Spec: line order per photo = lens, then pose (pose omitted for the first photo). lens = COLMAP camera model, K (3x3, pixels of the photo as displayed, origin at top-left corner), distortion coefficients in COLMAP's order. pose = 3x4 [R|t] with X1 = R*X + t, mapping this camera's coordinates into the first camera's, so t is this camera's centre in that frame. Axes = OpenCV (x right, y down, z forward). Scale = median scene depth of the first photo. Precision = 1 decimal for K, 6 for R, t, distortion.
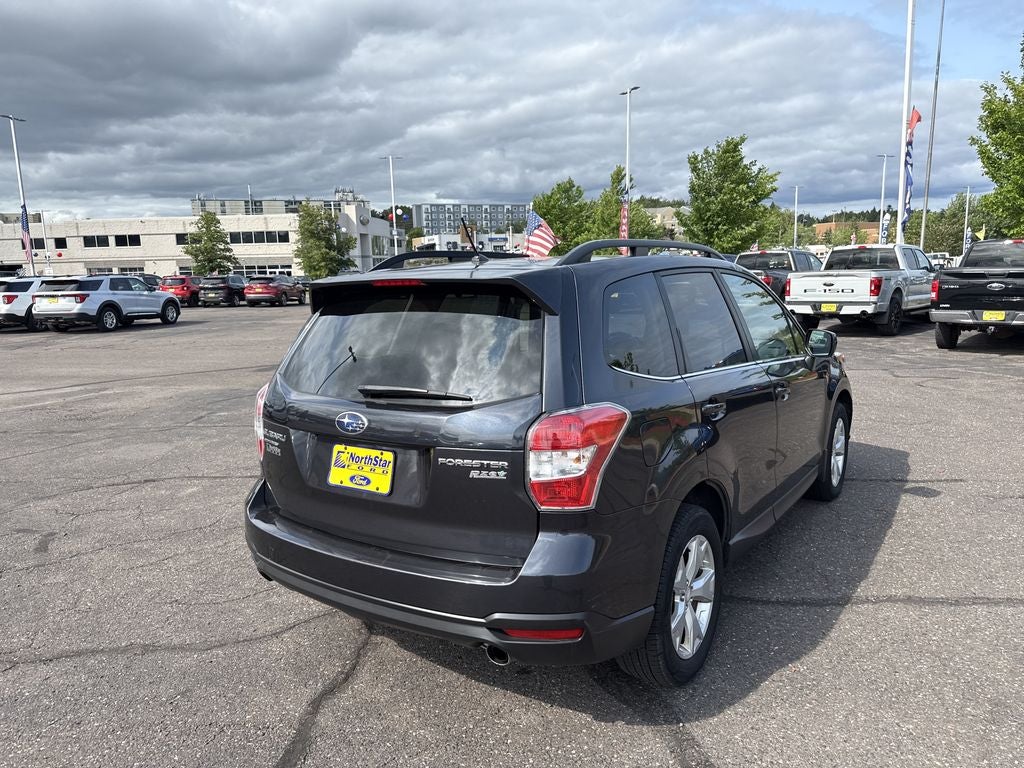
lens RADIAL K [[731.2, 0, 512.0], [0, 731.2, 384.0], [0, 0, 1]] dist [-0.007730, -0.005853]
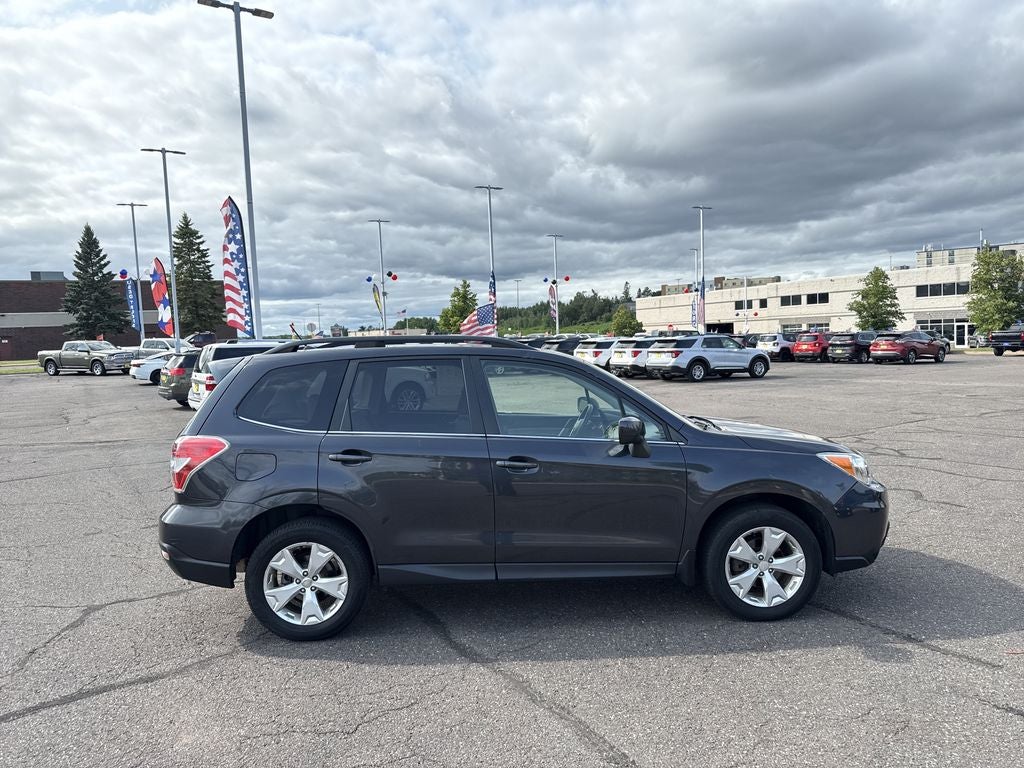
lens RADIAL K [[744.5, 0, 538.1], [0, 744.5, 342.9], [0, 0, 1]] dist [0.002834, -0.000008]
pose [[0.593570, 0.005246, -0.804765, 0.165540], [-0.106179, 0.991748, -0.071849, -0.012399], [0.797747, 0.128096, 0.589229, 0.040954]]
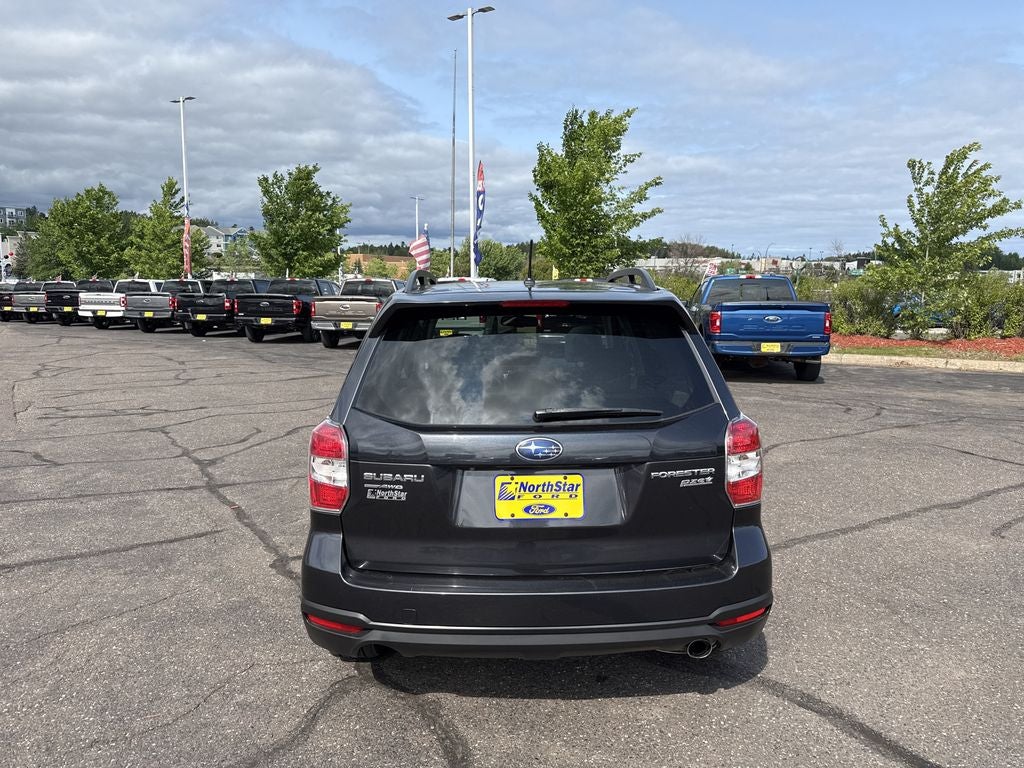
lens RADIAL K [[724.3, 0, 515.5], [0, 724.3, 380.6], [0, 0, 1]] dist [0.057322, -0.075656]
pose [[0.811991, -0.040109, 0.582290, -0.068392], [0.062223, 0.997899, -0.018033, -0.001815], [-0.580343, 0.050874, 0.812781, 0.021258]]
